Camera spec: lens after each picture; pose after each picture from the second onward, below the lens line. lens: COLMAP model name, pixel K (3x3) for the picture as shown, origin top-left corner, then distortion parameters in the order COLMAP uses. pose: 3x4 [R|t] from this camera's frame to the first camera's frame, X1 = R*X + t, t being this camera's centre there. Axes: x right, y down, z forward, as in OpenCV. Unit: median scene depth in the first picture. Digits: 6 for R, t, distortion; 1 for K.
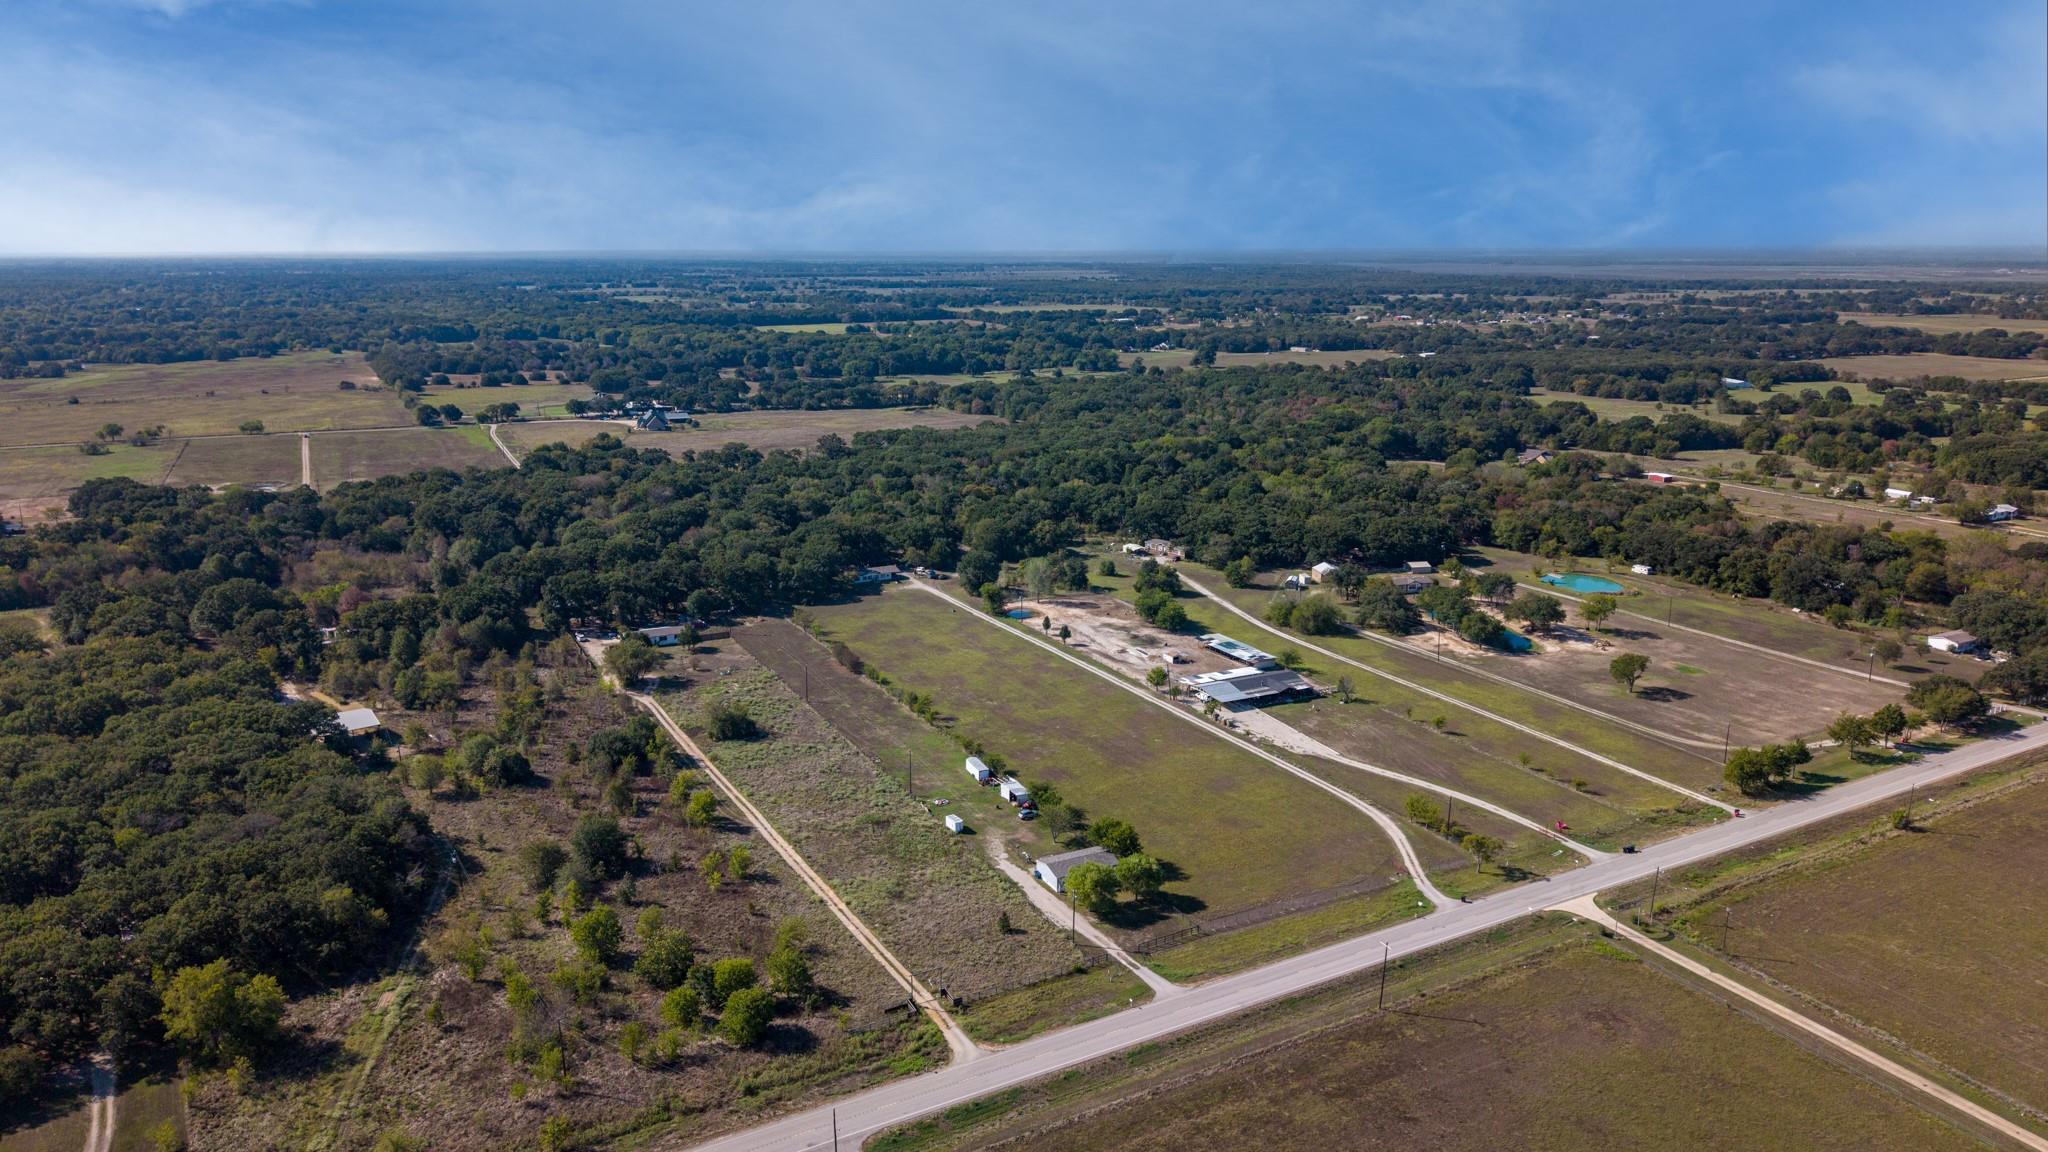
lens RADIAL K [[1363.7, 0, 1022.4], [0, 1363.7, 609.7], [0, 0, 1]] dist [0.074734, -0.107103]
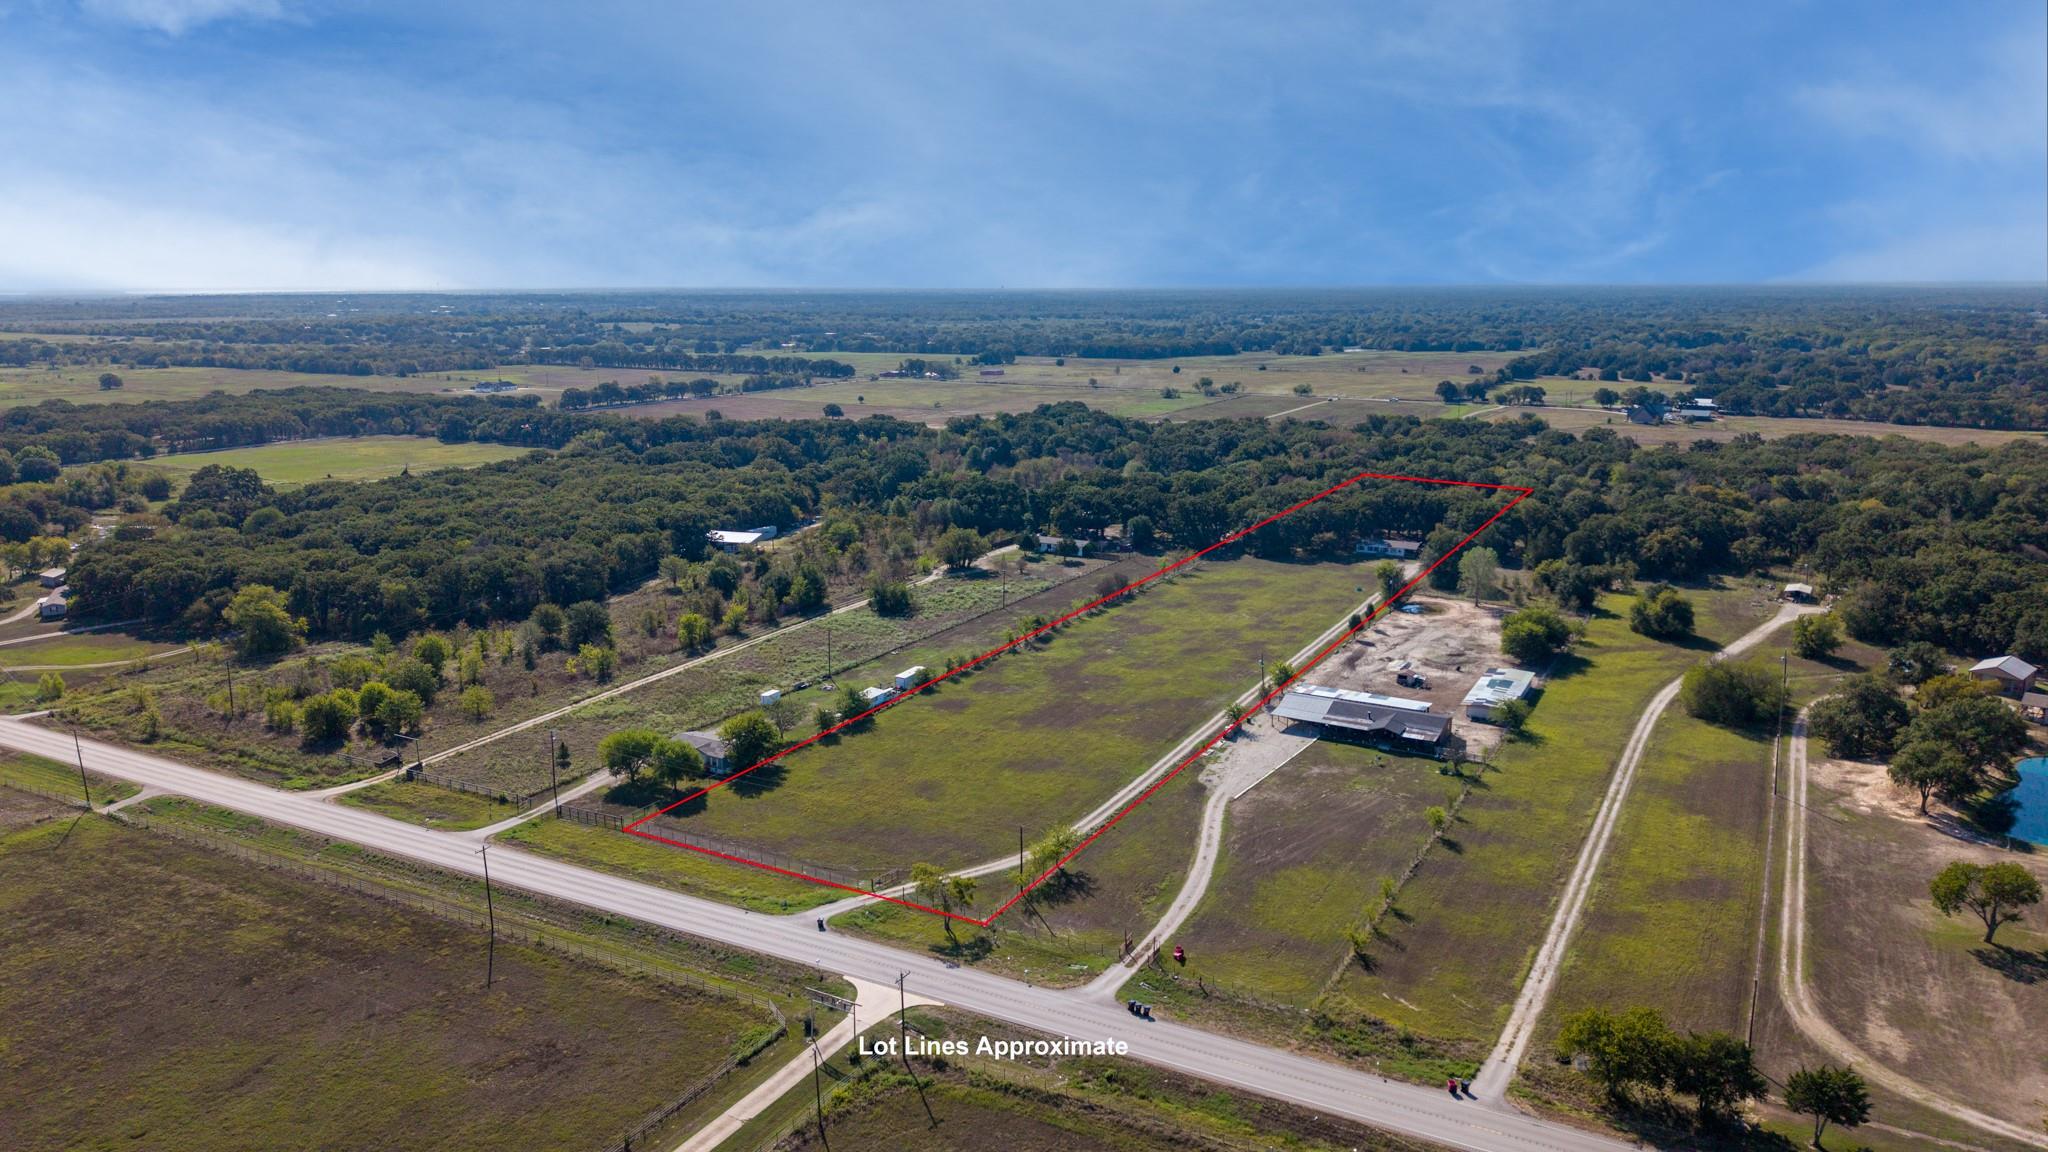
lens RADIAL K [[1363.7, 0, 1022.4], [0, 1363.7, 609.7], [0, 0, 1]] dist [0.074734, -0.107103]
pose [[0.546172, 0.197263, -0.814115, 0.573516], [-0.215283, 0.972287, 0.091160, -0.021311], [0.809537, 0.125476, 0.573503, 0.406988]]
